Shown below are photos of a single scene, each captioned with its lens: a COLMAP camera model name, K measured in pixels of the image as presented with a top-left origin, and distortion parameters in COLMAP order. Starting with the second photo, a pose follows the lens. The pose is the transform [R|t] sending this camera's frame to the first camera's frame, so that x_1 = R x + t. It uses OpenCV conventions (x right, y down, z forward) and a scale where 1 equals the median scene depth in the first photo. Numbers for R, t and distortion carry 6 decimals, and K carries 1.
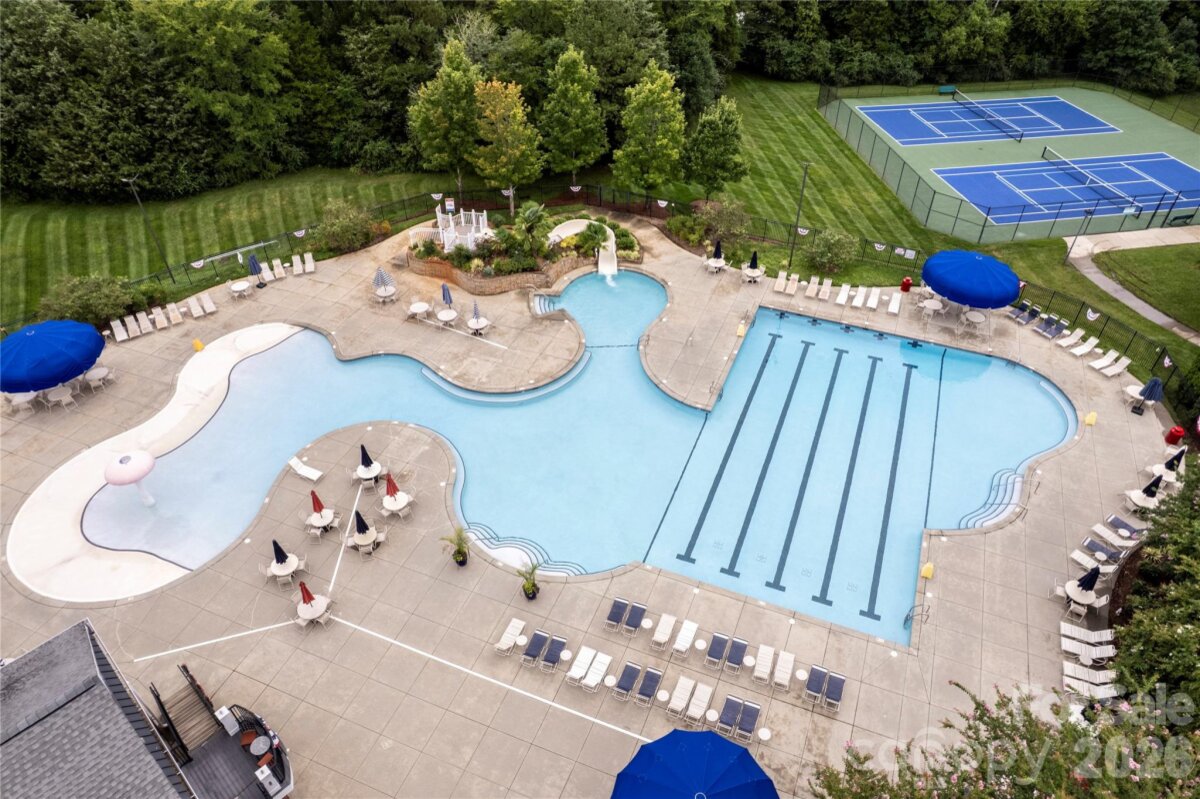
lens RADIAL K [[775.1, 0, 600.0], [0, 775.1, 399.5], [0, 0, 1]] dist [-0.069872, 0.052558]
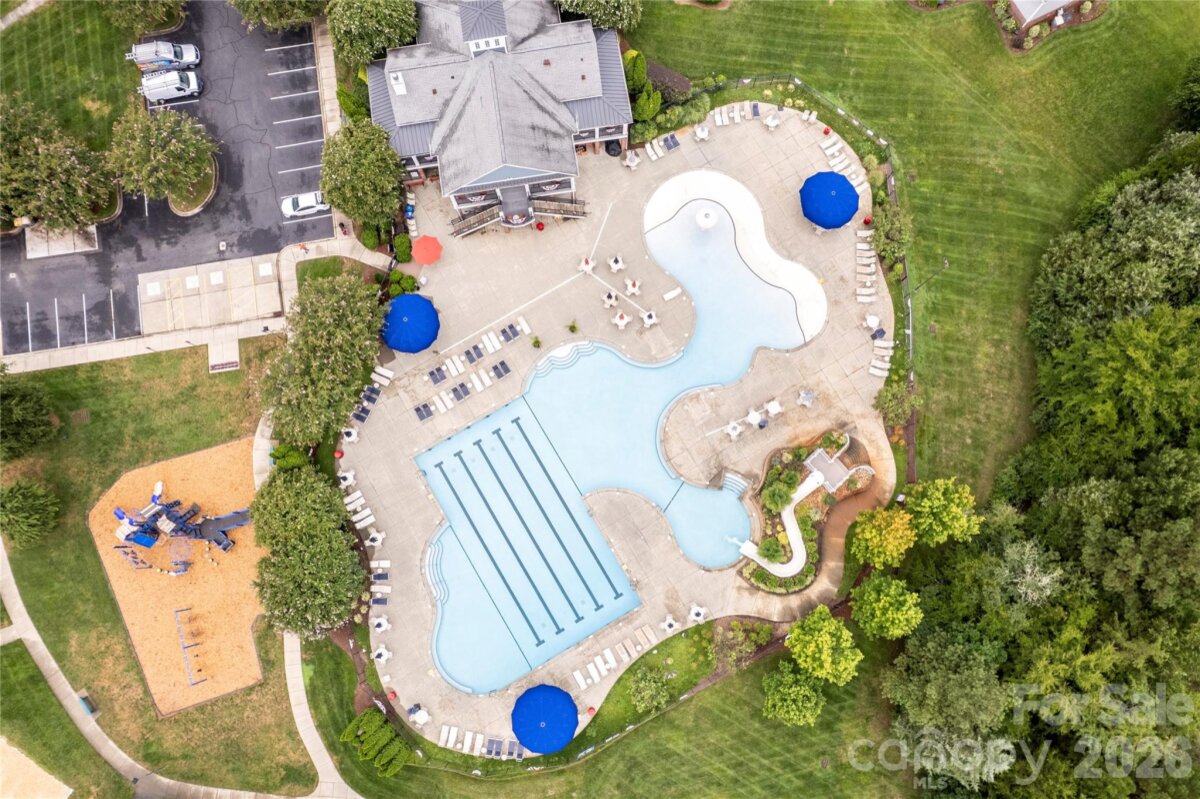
lens RADIAL K [[775.1, 0, 600.0], [0, 775.1, 399.5], [0, 0, 1]] dist [-0.069872, 0.052558]
pose [[-0.605286, 0.785427, -0.129355, 0.139151], [-0.509930, -0.257816, 0.820672, -1.108647], [0.611228, 0.562704, 0.556565, -0.029501]]
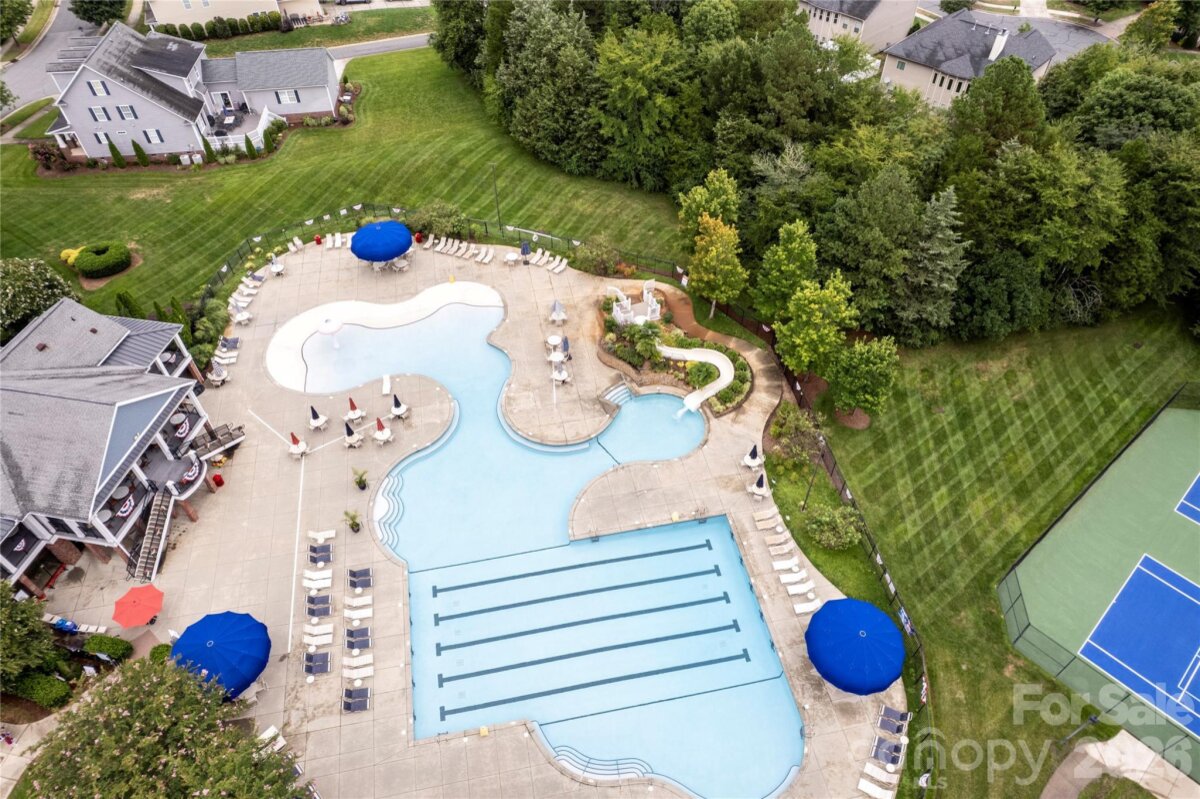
lens RADIAL K [[775.1, 0, 600.0], [0, 775.1, 399.5], [0, 0, 1]] dist [-0.069872, 0.052558]
pose [[0.550571, 0.606107, -0.574027, 0.622115], [-0.536407, 0.783748, 0.313060, -0.483705], [0.639640, 0.135551, 0.756629, 0.040772]]
